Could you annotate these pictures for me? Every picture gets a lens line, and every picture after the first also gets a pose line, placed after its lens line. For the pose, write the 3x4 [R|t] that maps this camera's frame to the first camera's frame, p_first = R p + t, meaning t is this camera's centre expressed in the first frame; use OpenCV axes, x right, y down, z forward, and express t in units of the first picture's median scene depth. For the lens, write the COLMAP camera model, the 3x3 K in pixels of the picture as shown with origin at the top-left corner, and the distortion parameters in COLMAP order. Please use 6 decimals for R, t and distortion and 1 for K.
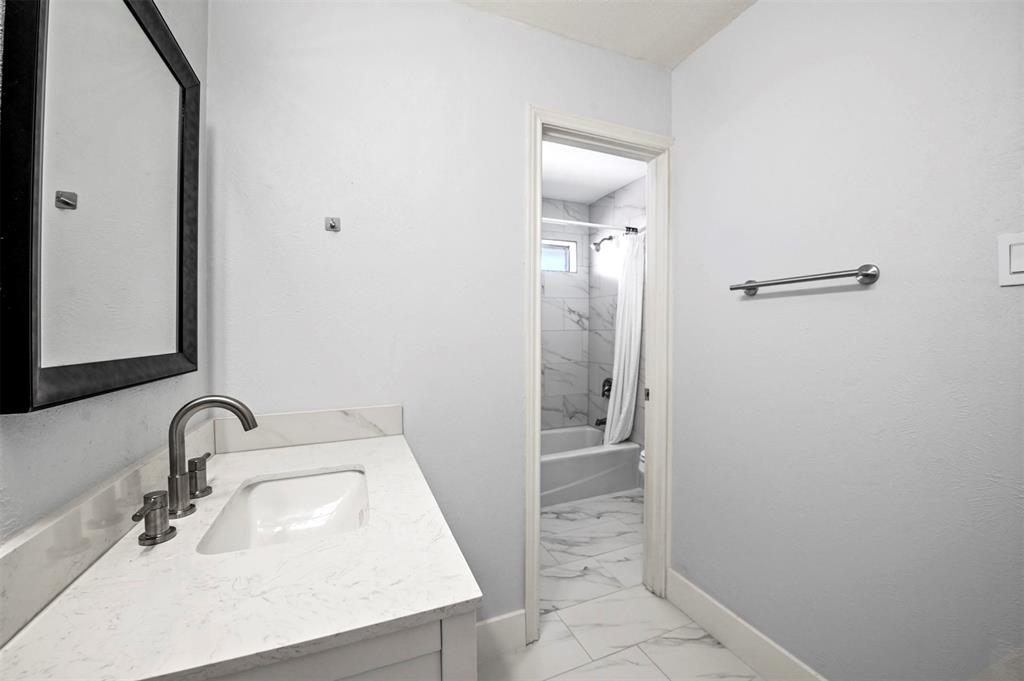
lens RADIAL K [[405.0, 0, 513.3], [0, 405.0, 340.0], [0, 0, 1]] dist [-0.023656, -0.000285]
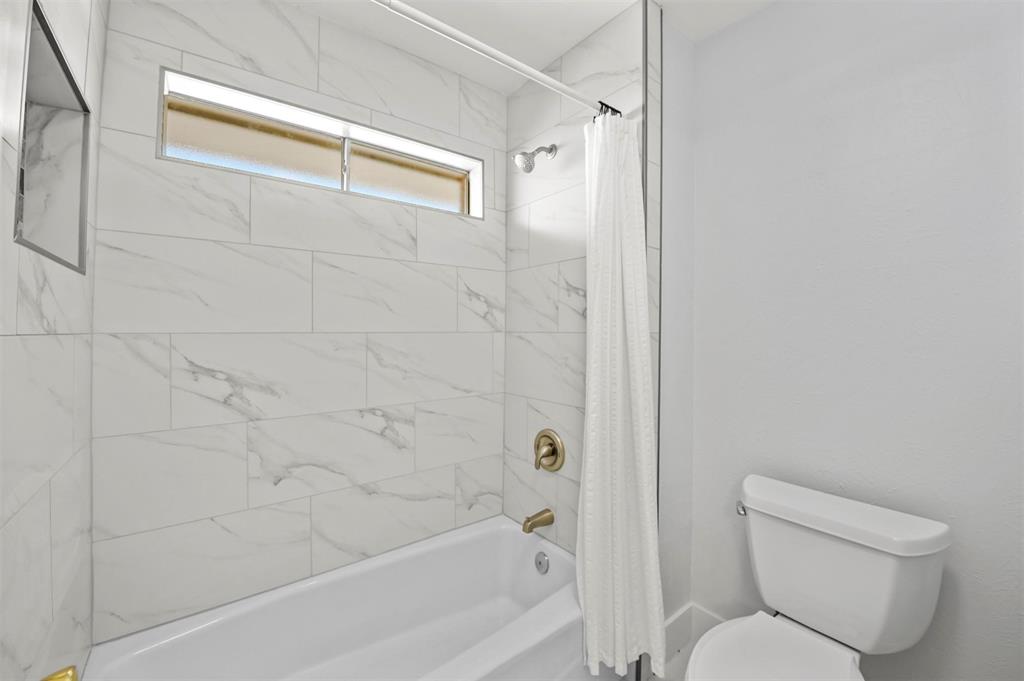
lens RADIAL K [[405.0, 0, 515.8], [0, 405.0, 338.1], [0, 0, 1]] dist [-0.023656, -0.000285]
pose [[0.962656, 0.008483, 0.270593, 0.059091], [-0.004503, 0.999872, -0.015325, -0.009055], [-0.270689, 0.013534, 0.962572, 0.497940]]
